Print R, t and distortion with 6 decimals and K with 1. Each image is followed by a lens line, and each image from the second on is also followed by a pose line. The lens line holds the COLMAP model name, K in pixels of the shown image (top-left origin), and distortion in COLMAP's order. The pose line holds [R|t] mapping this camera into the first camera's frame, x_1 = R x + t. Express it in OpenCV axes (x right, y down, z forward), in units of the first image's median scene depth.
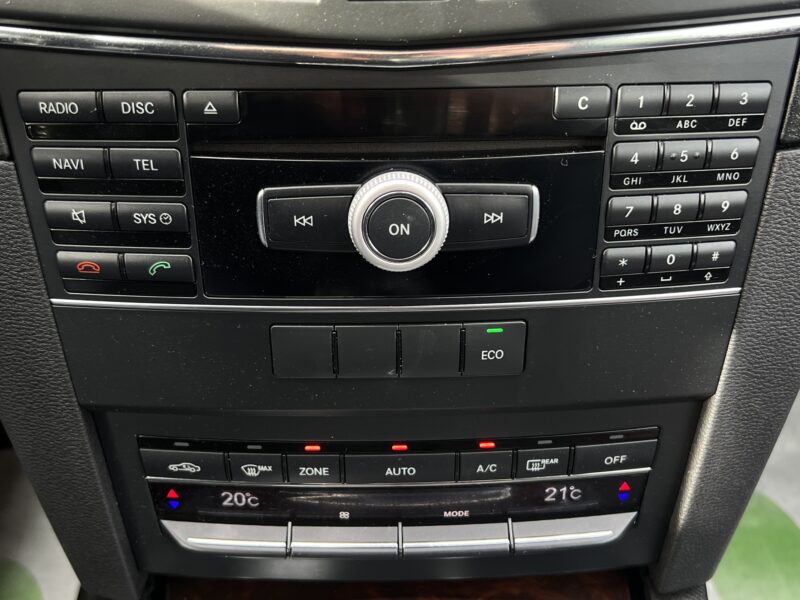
lens RADIAL K [[844.2, 0, 400.0], [0, 844.2, 300.0], [0, 0, 1]] dist [-0.003080, -0.001408]
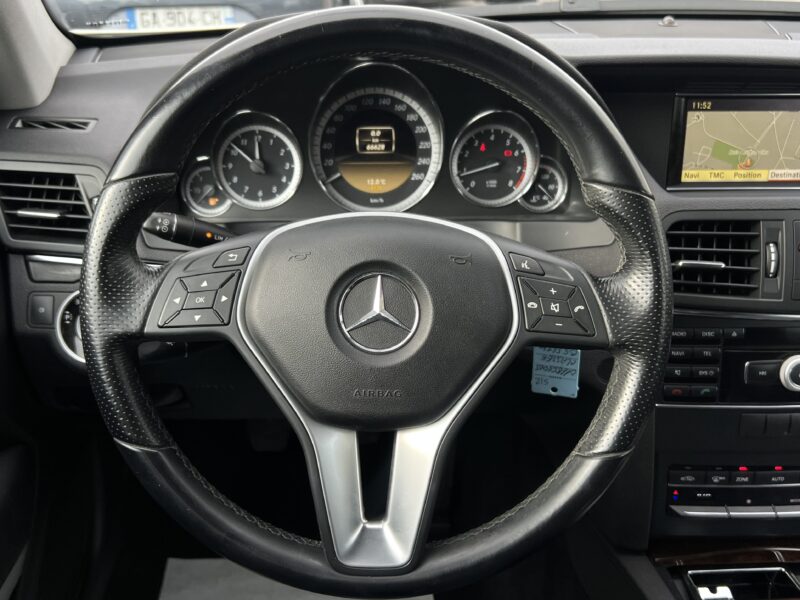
lens RADIAL K [[800.6, 0, 400.0], [0, 800.6, 300.0], [0, 0, 1]] dist [0.086072, -0.022871]
pose [[0.997242, -0.006459, 0.073936, -1.439083], [0.021253, 0.979339, -0.201106, 0.173374], [-0.071109, 0.202123, 0.976775, -1.503469]]
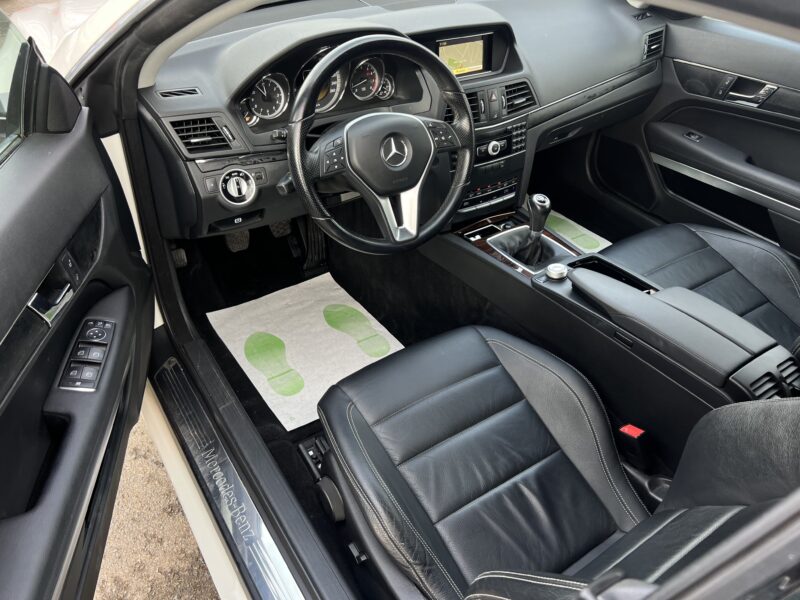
lens RADIAL K [[656.1, 0, 400.0], [0, 656.1, 300.0], [0, 0, 1]] dist [0.036724, 0.000176]
pose [[0.818251, -0.303468, 0.488233, -3.744714], [0.288886, 0.951347, 0.107165, 0.304955], [-0.497000, 0.053356, 0.866108, -3.394457]]
